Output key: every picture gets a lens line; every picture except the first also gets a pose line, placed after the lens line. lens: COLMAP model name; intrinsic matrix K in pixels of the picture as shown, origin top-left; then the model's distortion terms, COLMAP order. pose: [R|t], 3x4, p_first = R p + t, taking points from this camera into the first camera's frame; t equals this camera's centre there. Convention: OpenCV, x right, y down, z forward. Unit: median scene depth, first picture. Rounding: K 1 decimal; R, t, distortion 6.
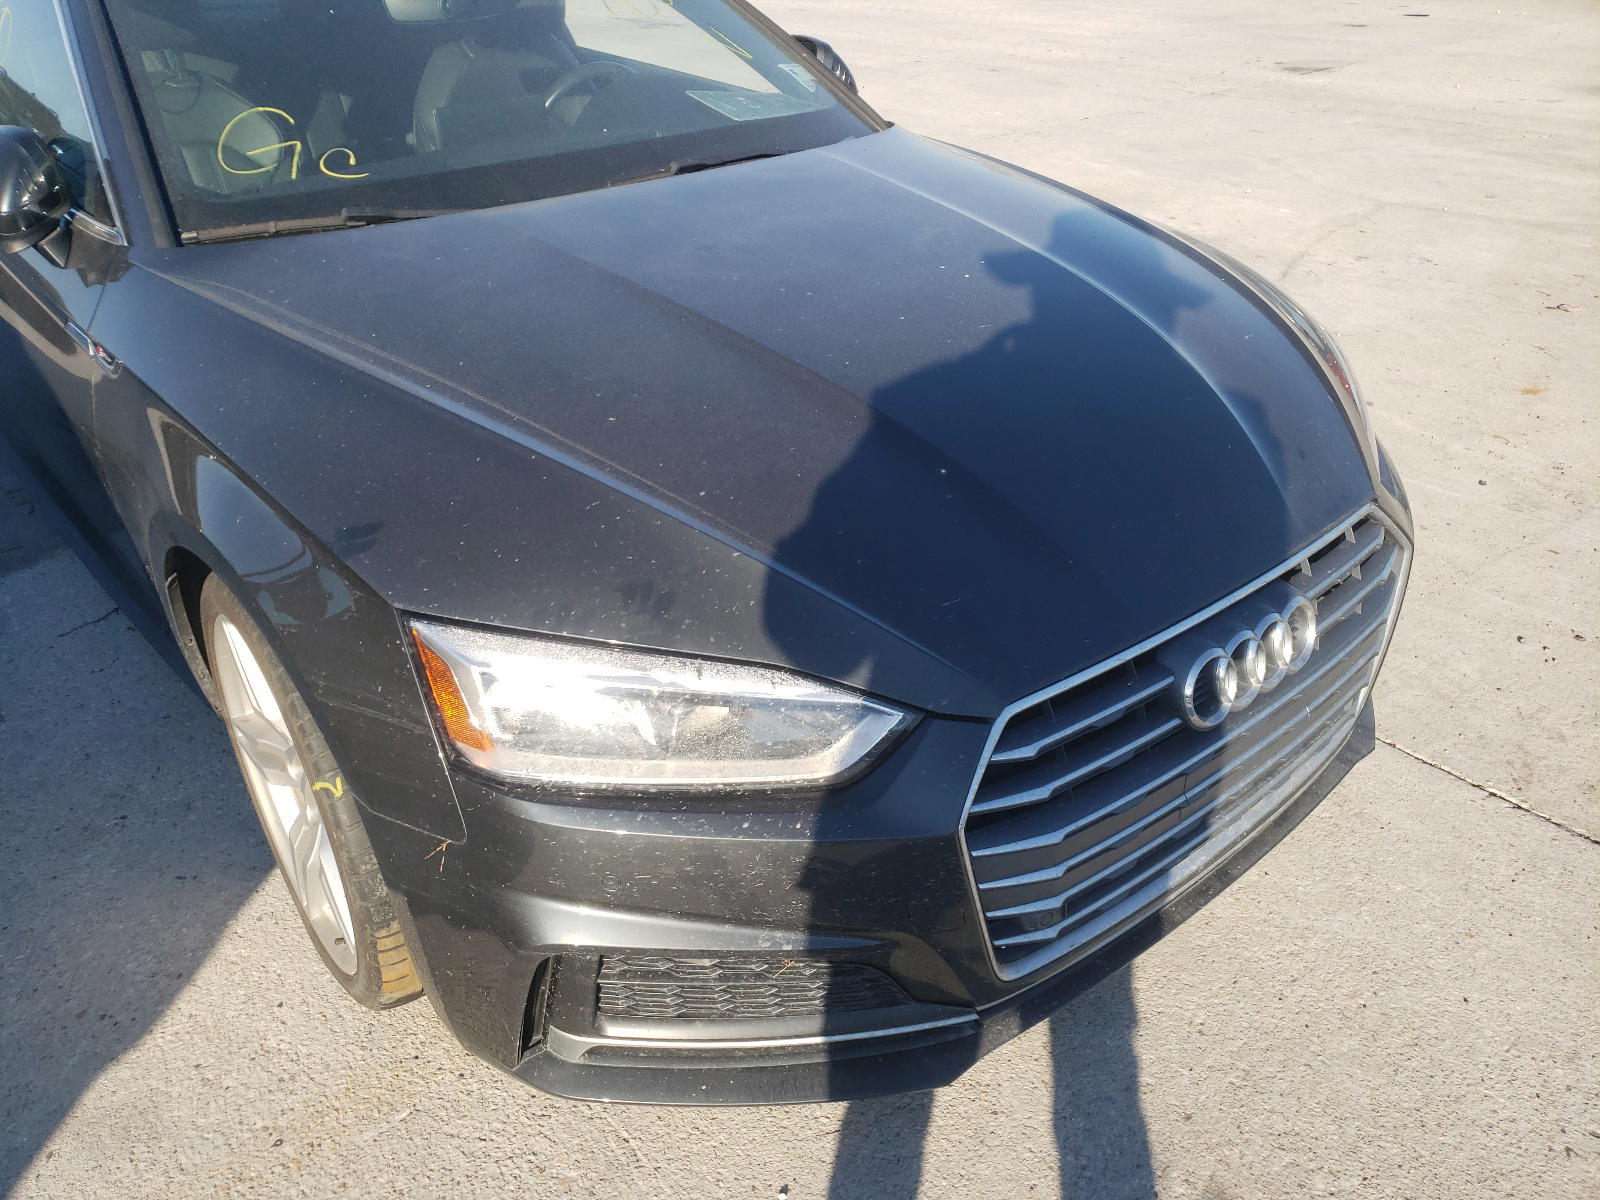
lens RADIAL K [[1259.5, 0, 715.7], [0, 1259.5, 599.3], [0, 0, 1]] dist [-0.006534, 0.062599]
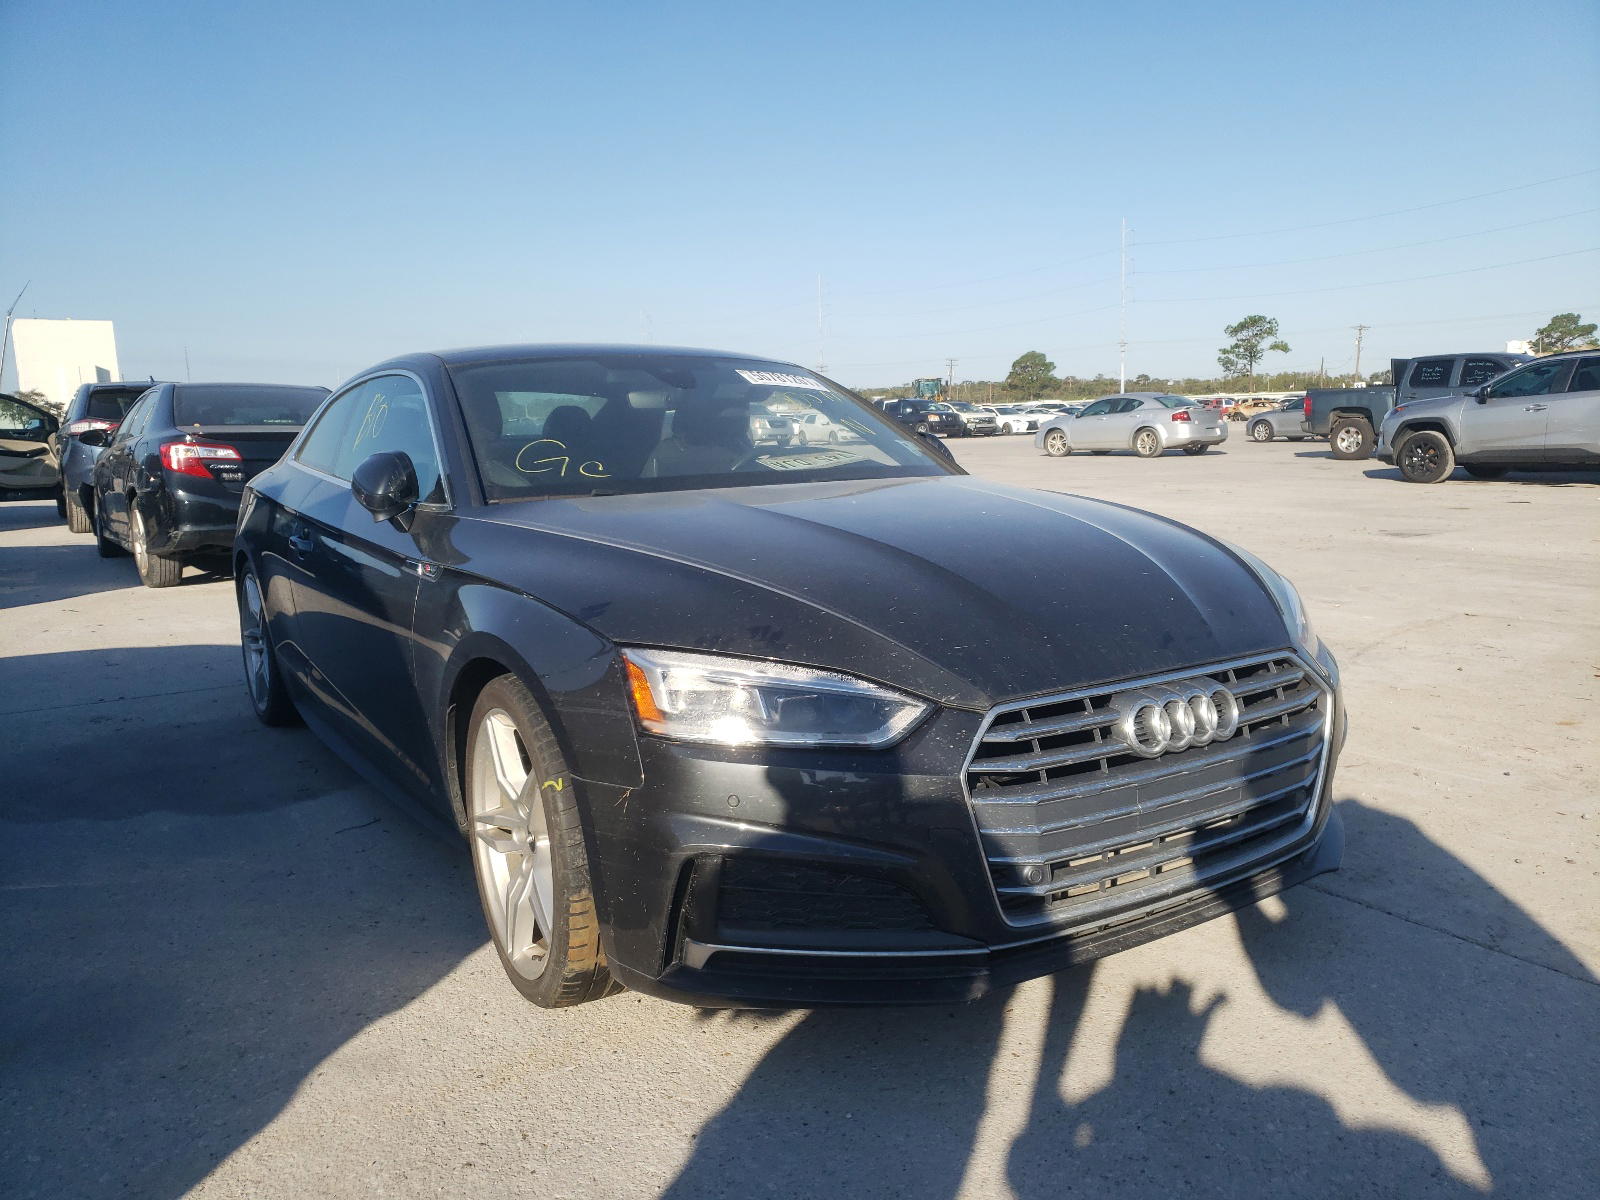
lens RADIAL K [[1259.5, 0, 715.7], [0, 1259.5, 599.3], [0, 0, 1]] dist [-0.006534, 0.062599]
pose [[0.989712, 0.018897, -0.141818, 0.090410], [-0.070526, 0.926876, -0.368682, 0.455811], [0.124481, 0.374891, 0.918674, -0.420511]]
